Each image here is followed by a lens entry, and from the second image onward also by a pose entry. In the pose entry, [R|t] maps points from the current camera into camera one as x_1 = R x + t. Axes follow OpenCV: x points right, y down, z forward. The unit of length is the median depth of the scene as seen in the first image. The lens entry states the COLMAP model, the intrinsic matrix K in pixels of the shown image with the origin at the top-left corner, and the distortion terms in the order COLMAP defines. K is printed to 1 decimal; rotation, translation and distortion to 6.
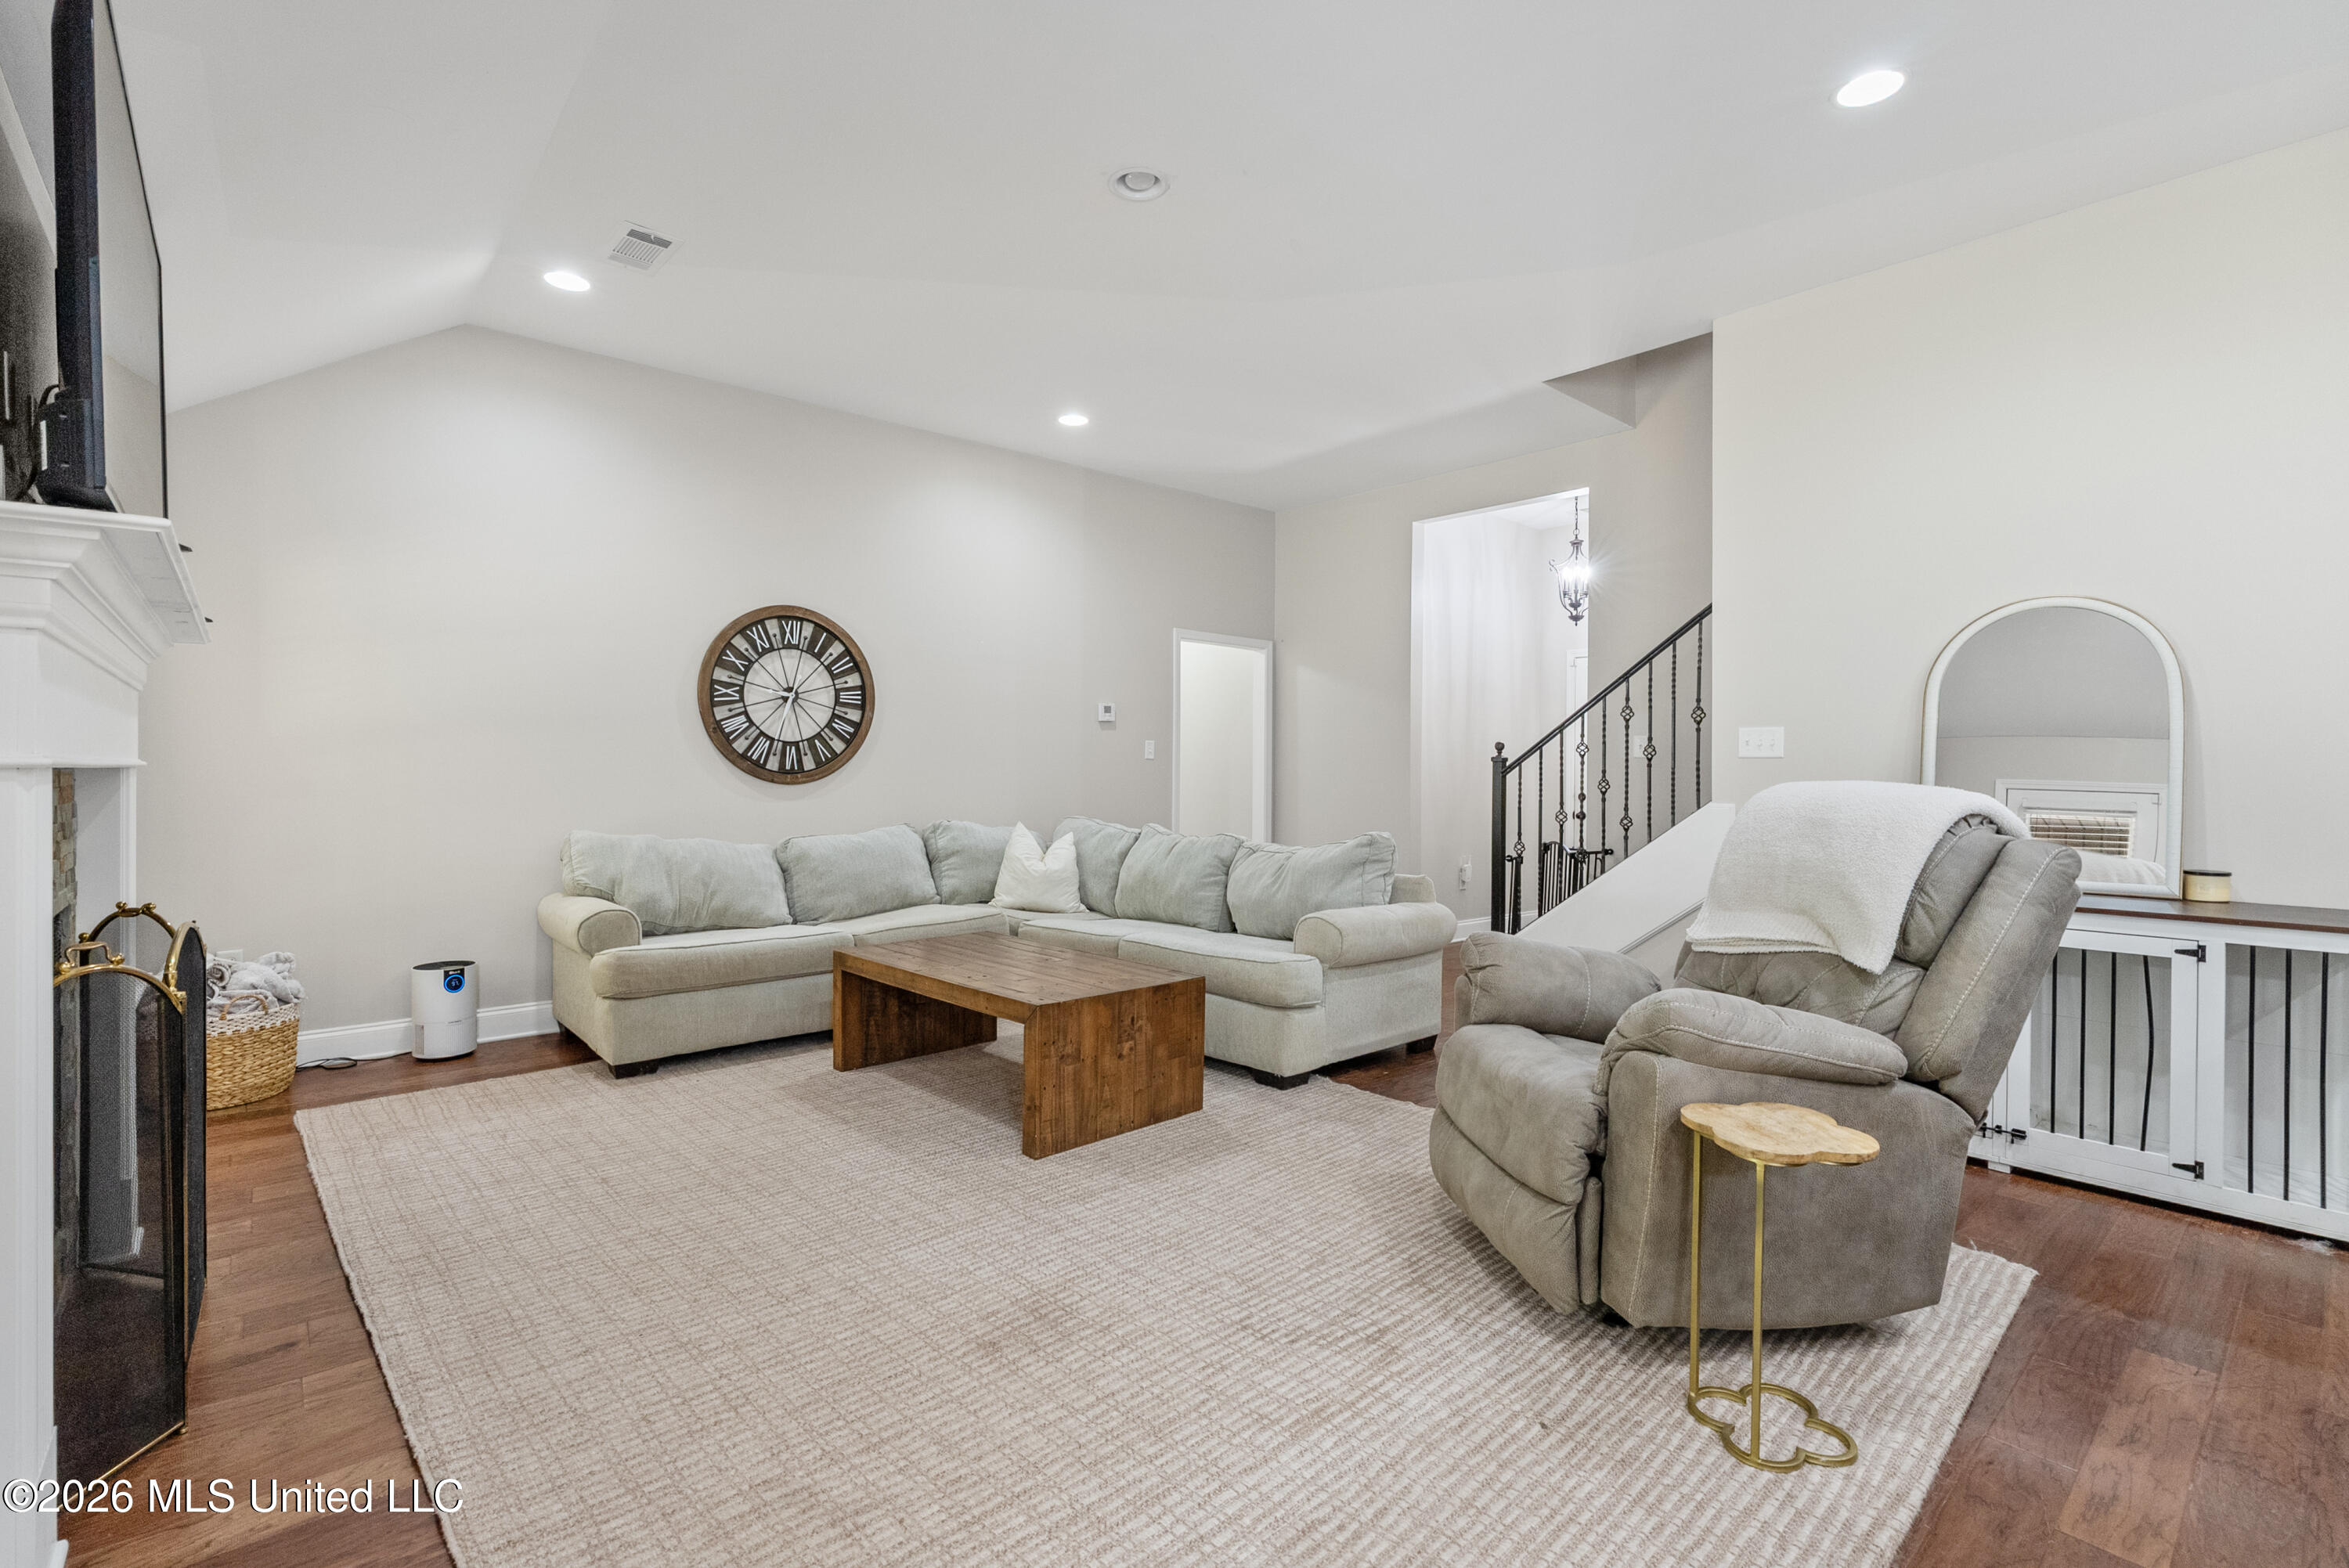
lens RADIAL K [[1083.5, 0, 1175.9], [0, 1083.5, 778.5], [0, 0, 1]] dist [-0.003590, -0.000217]
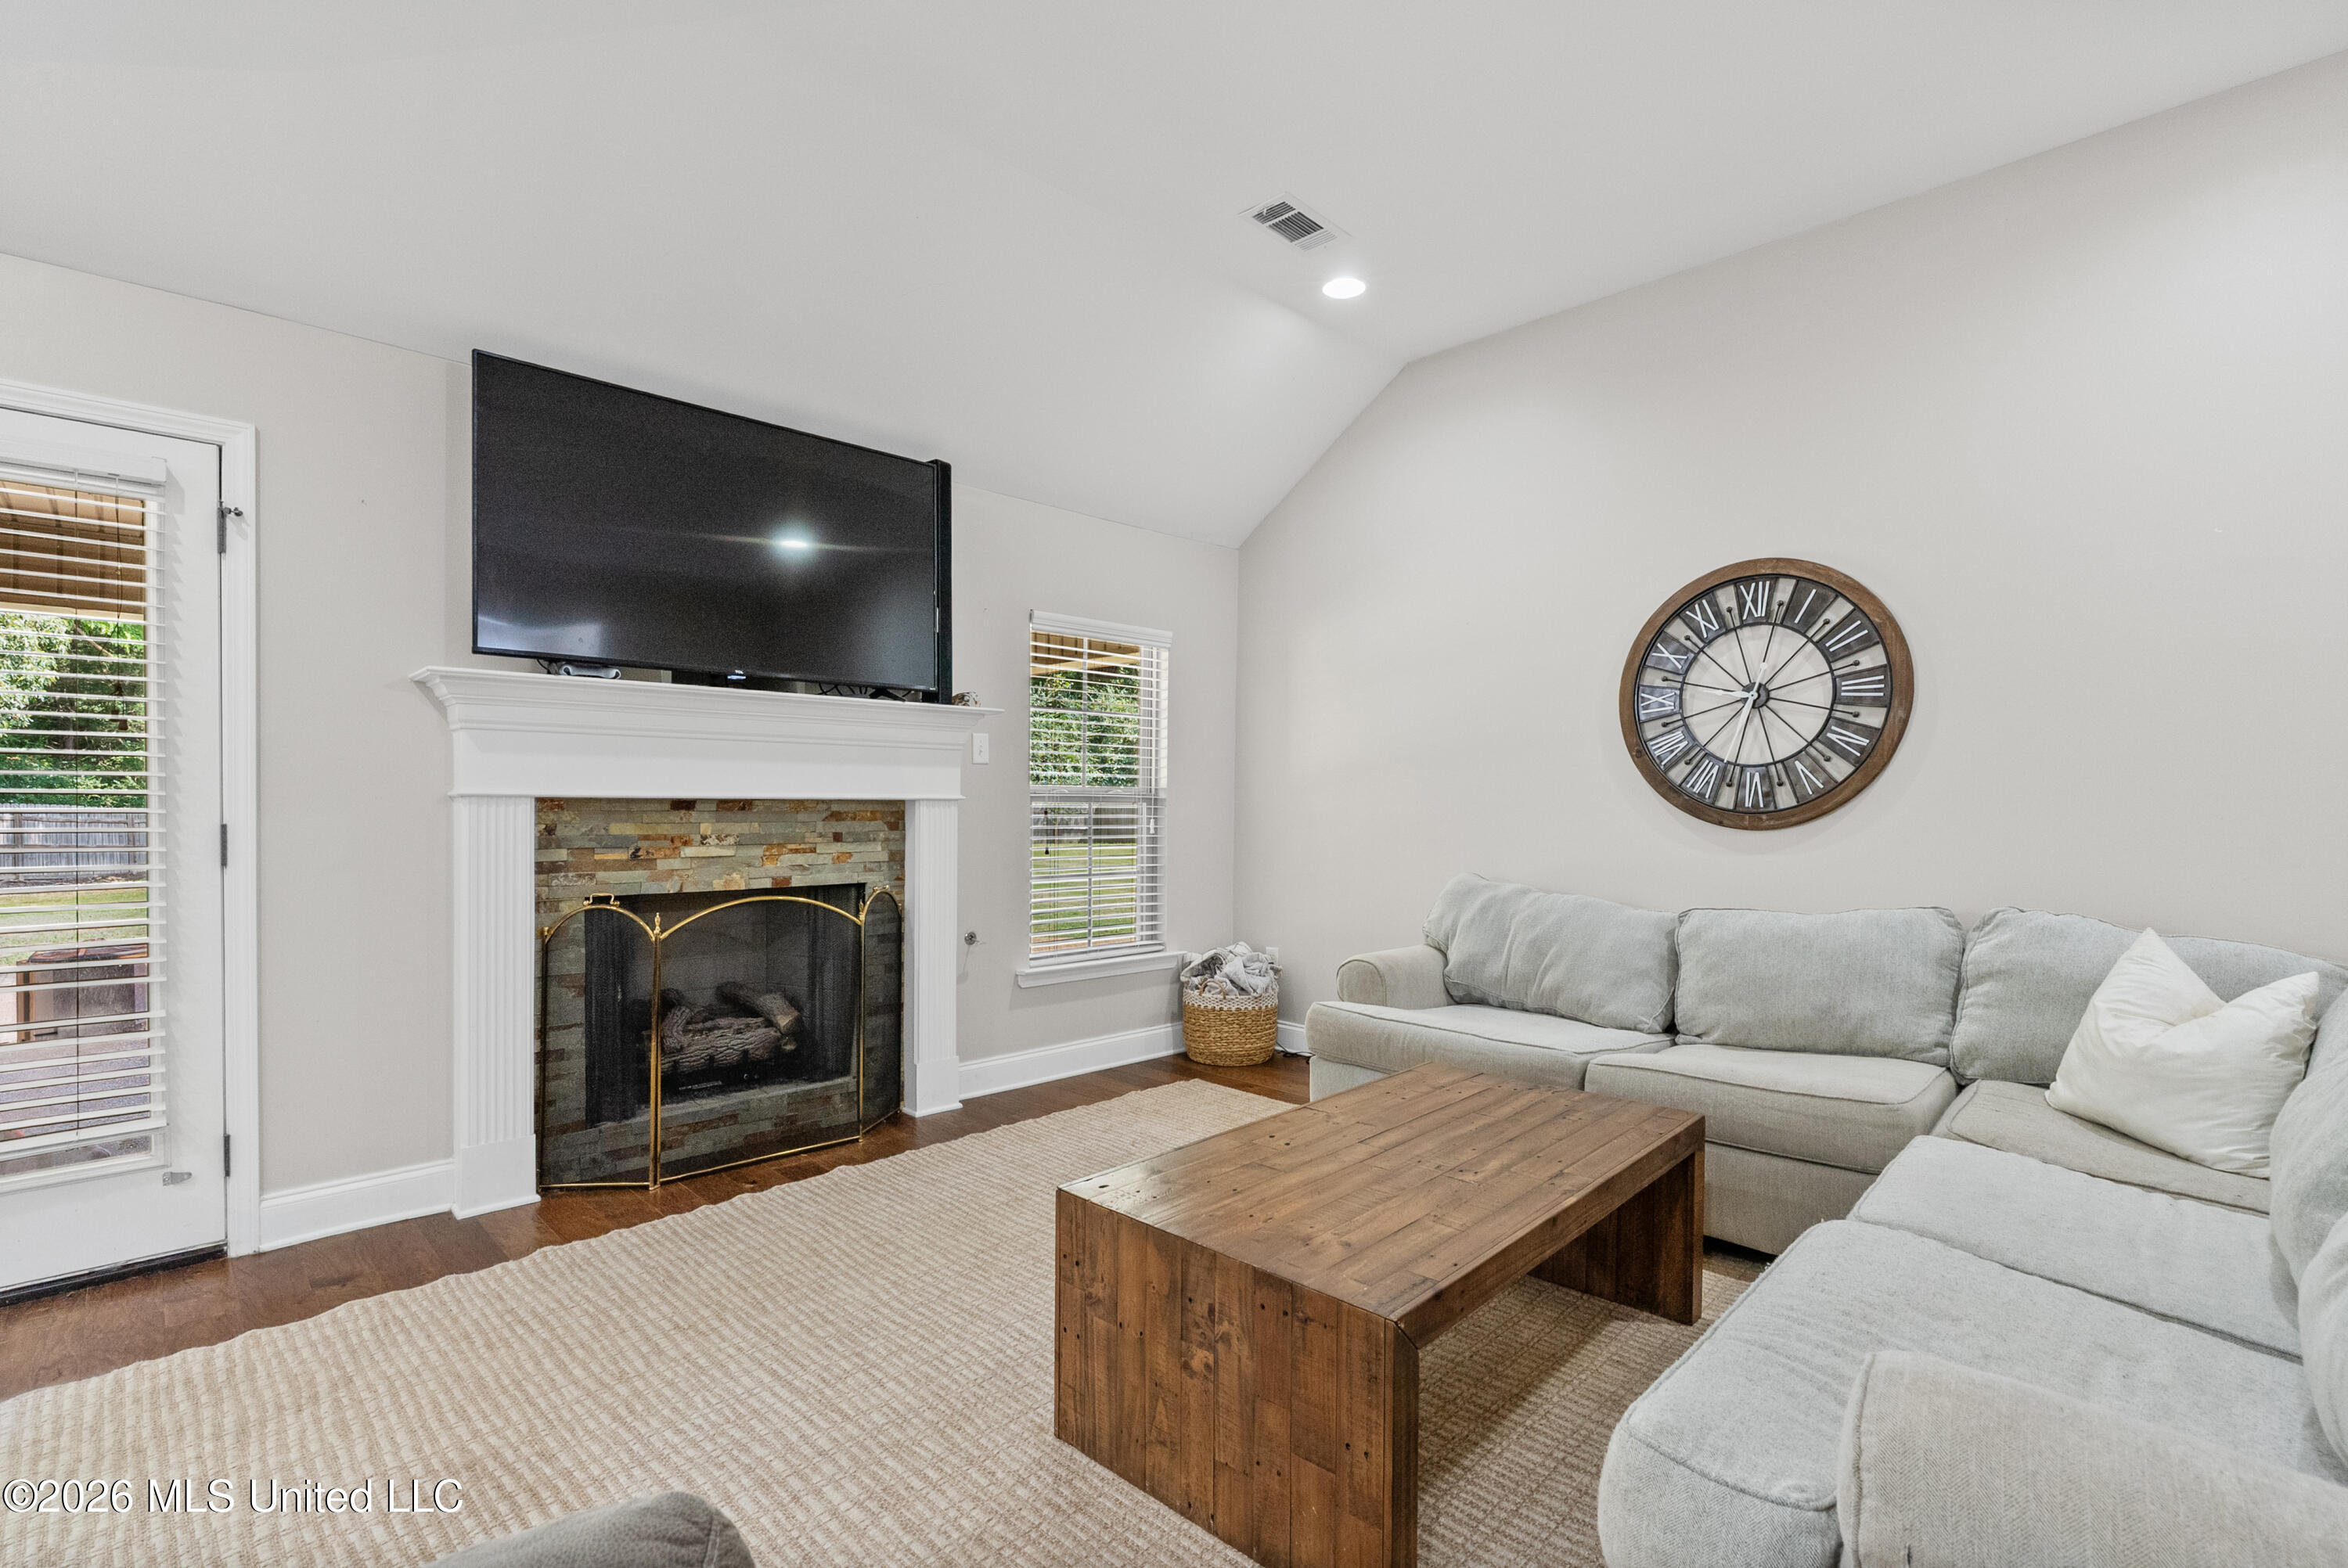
lens RADIAL K [[1083.0, 0, 1179.5], [0, 1083.0, 826.0], [0, 0, 1]] dist [-0.003590, -0.000217]
pose [[0.047175, 0.018501, -0.998715, 0.288250], [-0.015540, 0.999721, 0.017785, -0.003650], [0.998766, 0.014681, 0.047449, 0.620547]]
